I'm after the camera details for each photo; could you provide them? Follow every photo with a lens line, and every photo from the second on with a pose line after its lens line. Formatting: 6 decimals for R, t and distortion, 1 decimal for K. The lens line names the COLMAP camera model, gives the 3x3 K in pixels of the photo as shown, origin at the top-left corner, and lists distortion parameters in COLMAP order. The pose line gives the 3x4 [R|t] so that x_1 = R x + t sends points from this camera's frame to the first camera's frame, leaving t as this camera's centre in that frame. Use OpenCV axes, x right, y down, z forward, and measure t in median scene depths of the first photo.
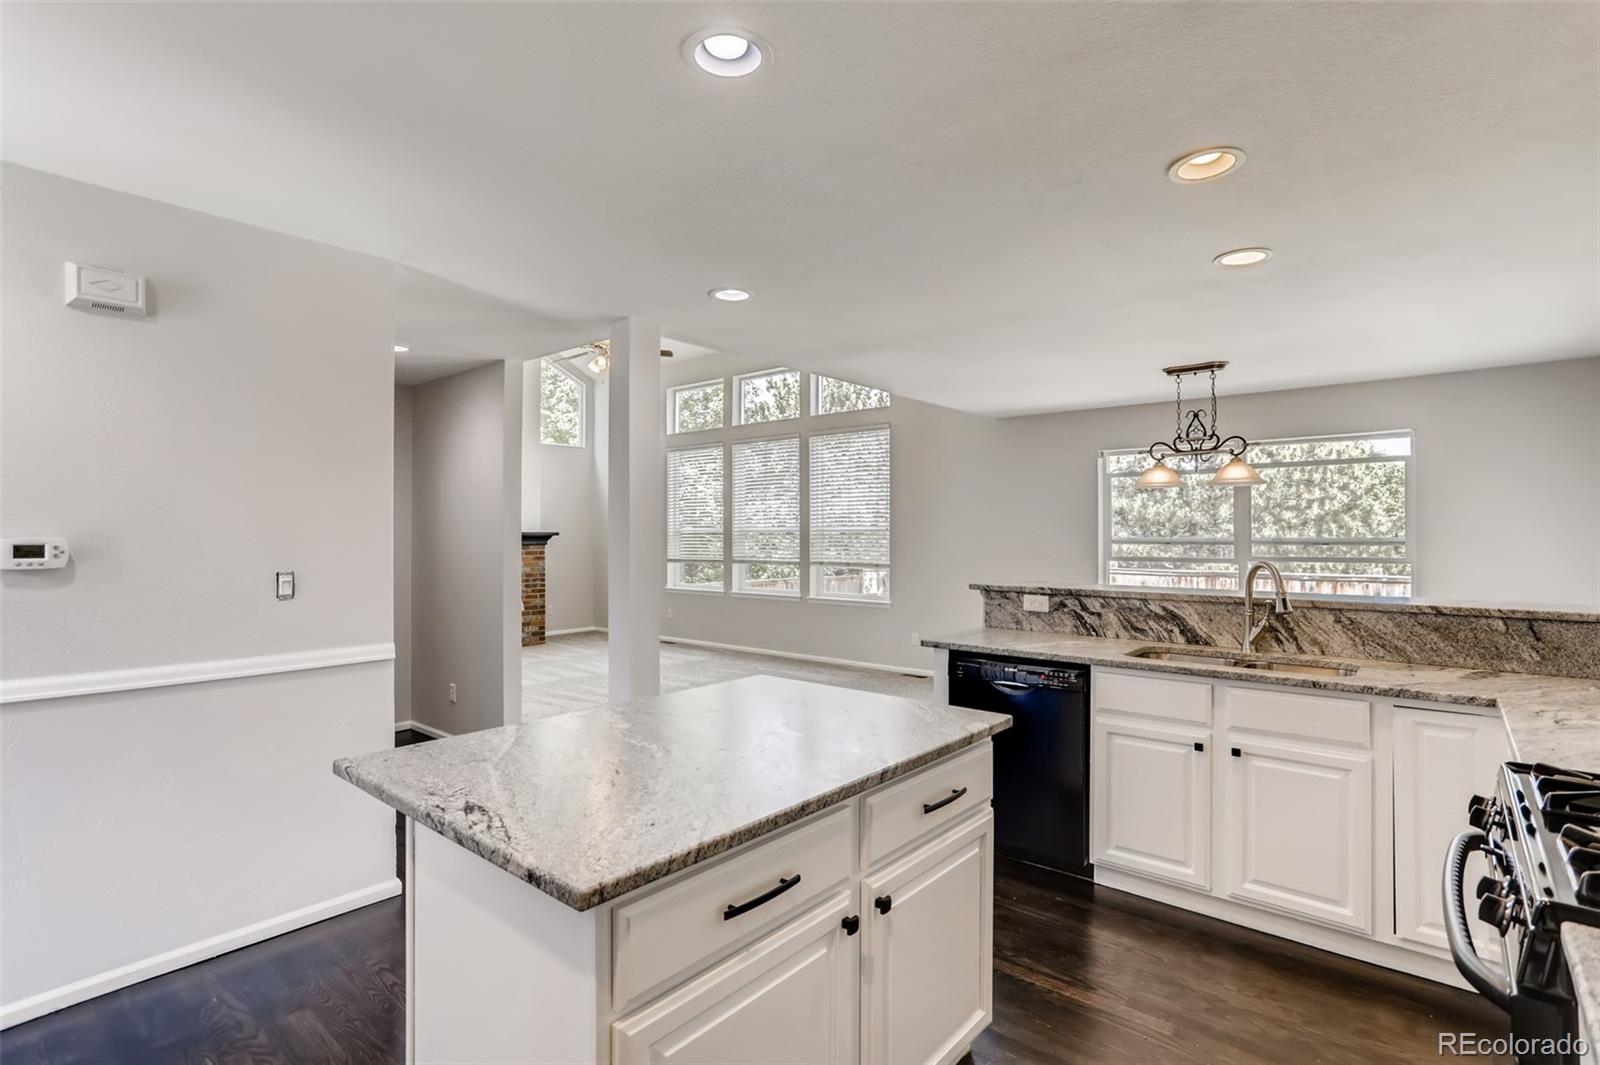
lens RADIAL K [[775.0, 0, 801.7], [0, 775.0, 532.3], [0, 0, 1]] dist [-0.014400, 0.001006]
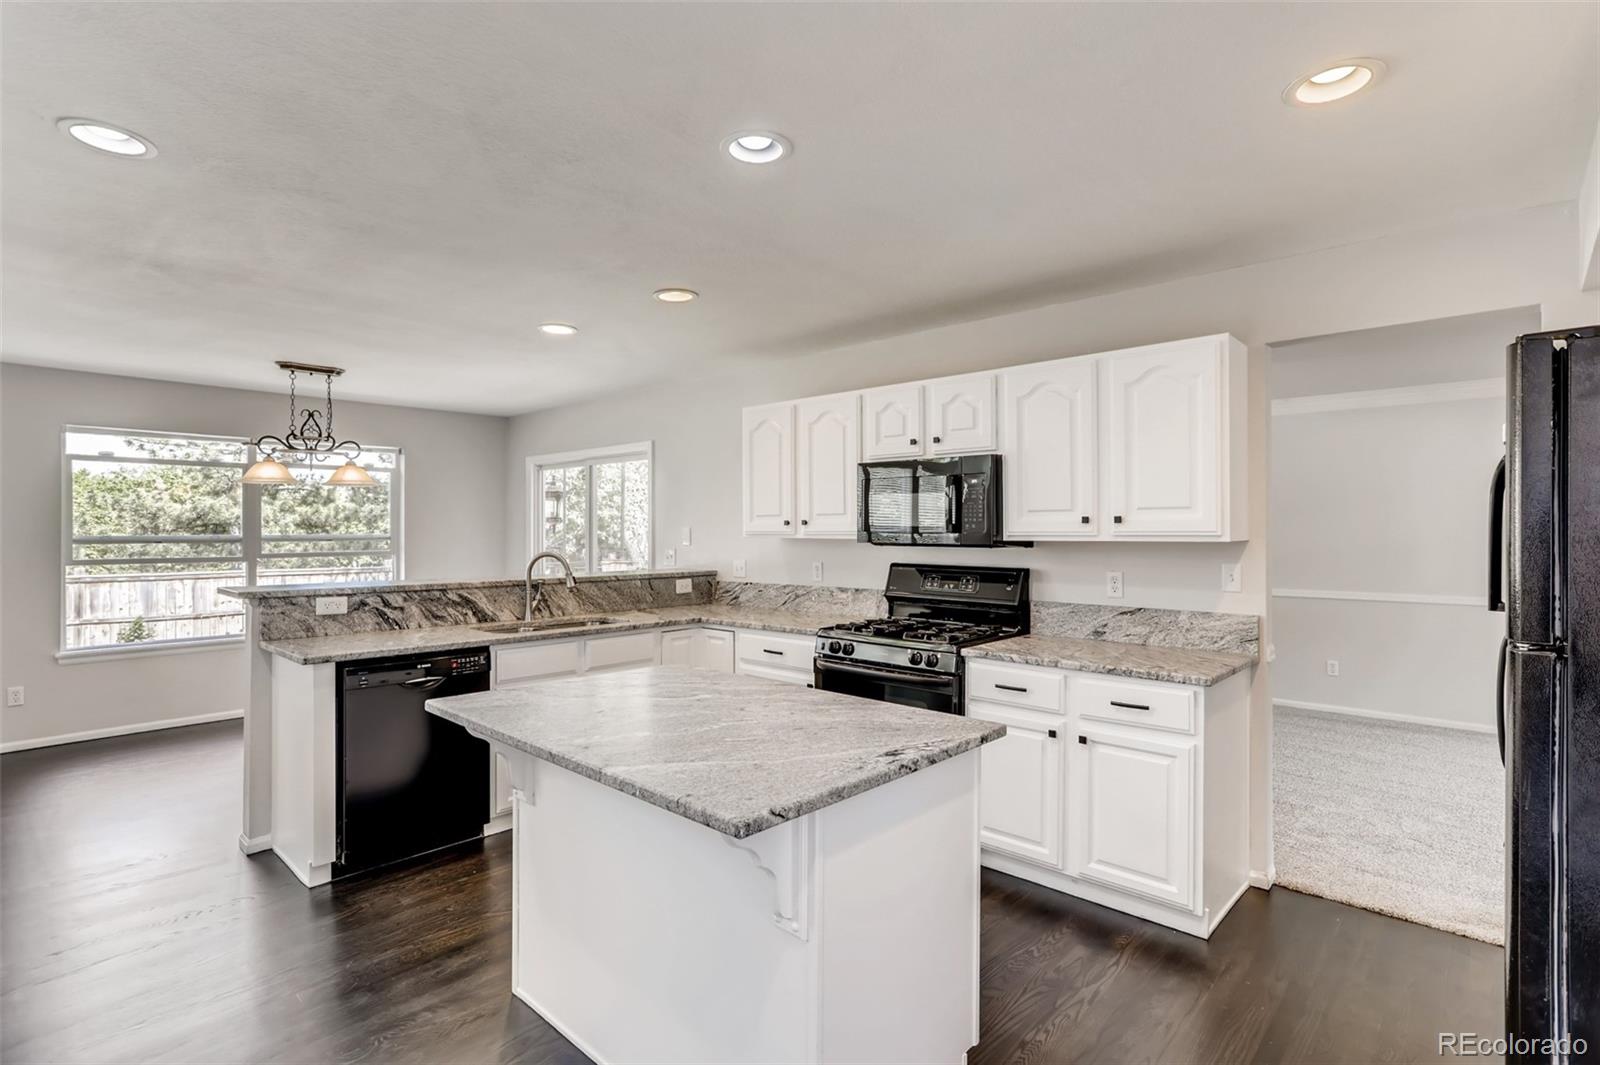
lens RADIAL K [[775.0, 0, 801.6], [0, 775.0, 534.8], [0, 0, 1]] dist [-0.014400, 0.001006]
pose [[0.037118, -0.003338, 0.999305, -0.662263], [-0.003450, 0.999988, 0.003468, 0.001026], [-0.999305, -0.003576, 0.037106, 0.435416]]
